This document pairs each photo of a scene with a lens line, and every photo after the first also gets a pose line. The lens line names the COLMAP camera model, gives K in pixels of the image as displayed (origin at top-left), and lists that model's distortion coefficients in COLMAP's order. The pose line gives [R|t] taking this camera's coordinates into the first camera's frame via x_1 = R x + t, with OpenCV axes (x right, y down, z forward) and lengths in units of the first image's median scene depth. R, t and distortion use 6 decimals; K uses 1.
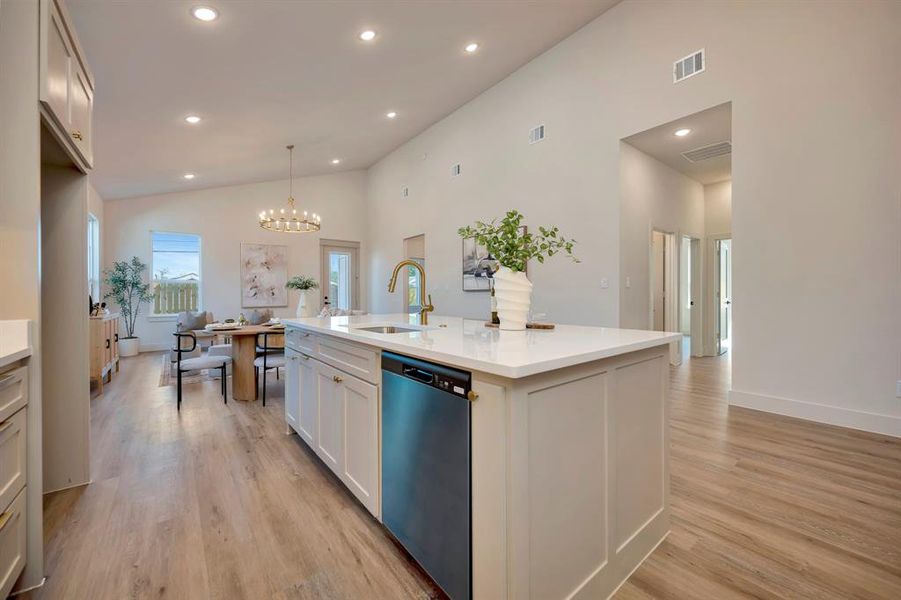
lens RADIAL K [[353.1, 0, 454.4], [0, 353.1, 297.2], [0, 0, 1]] dist [-0.000924, -0.000037]
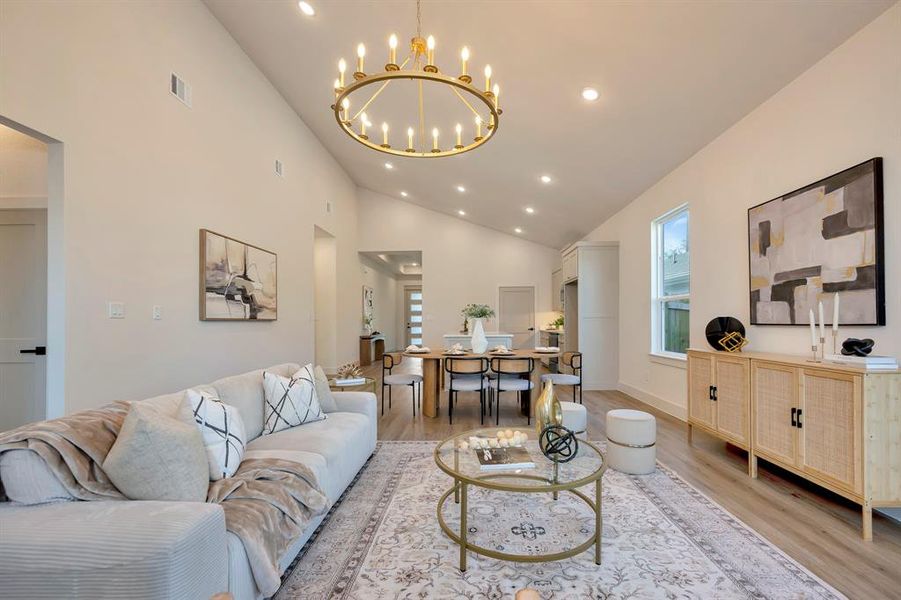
lens RADIAL K [[370.0, 0, 462.1], [0, 370.0, 320.5], [0, 0, 1]] dist [0.001589, -0.000069]
pose [[-0.767162, 0.013437, 0.641313, -0.701987], [0.015001, 0.999883, -0.003005, -0.008366], [-0.641278, 0.007316, -0.767274, 1.213618]]
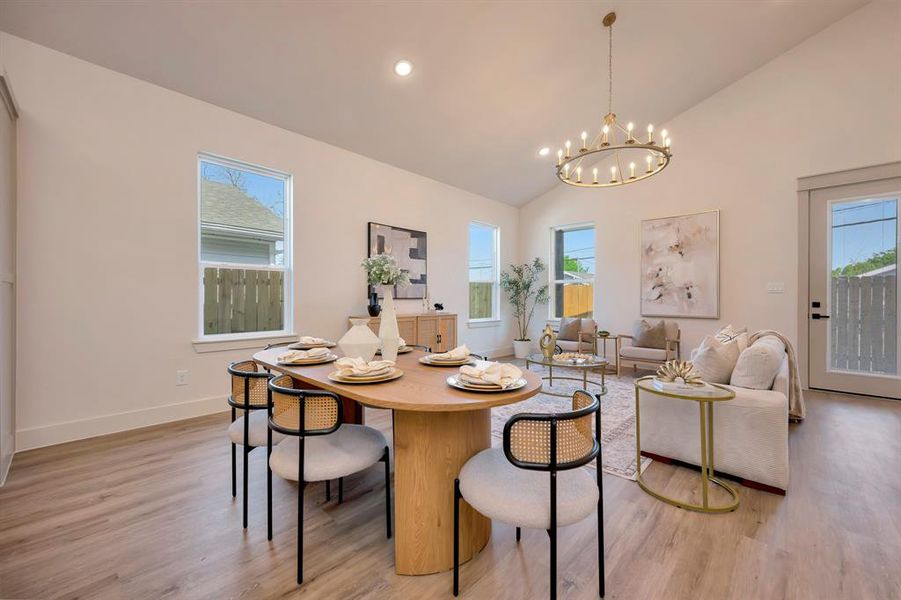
lens RADIAL K [[353.1, 0, 454.4], [0, 353.1, 297.2], [0, 0, 1]] dist [-0.000924, -0.000037]
pose [[0.141178, 0.003842, -0.989977, 0.030172], [-0.011246, 0.999934, 0.002276, -0.004737], [0.989920, 0.010812, 0.141212, 0.674766]]
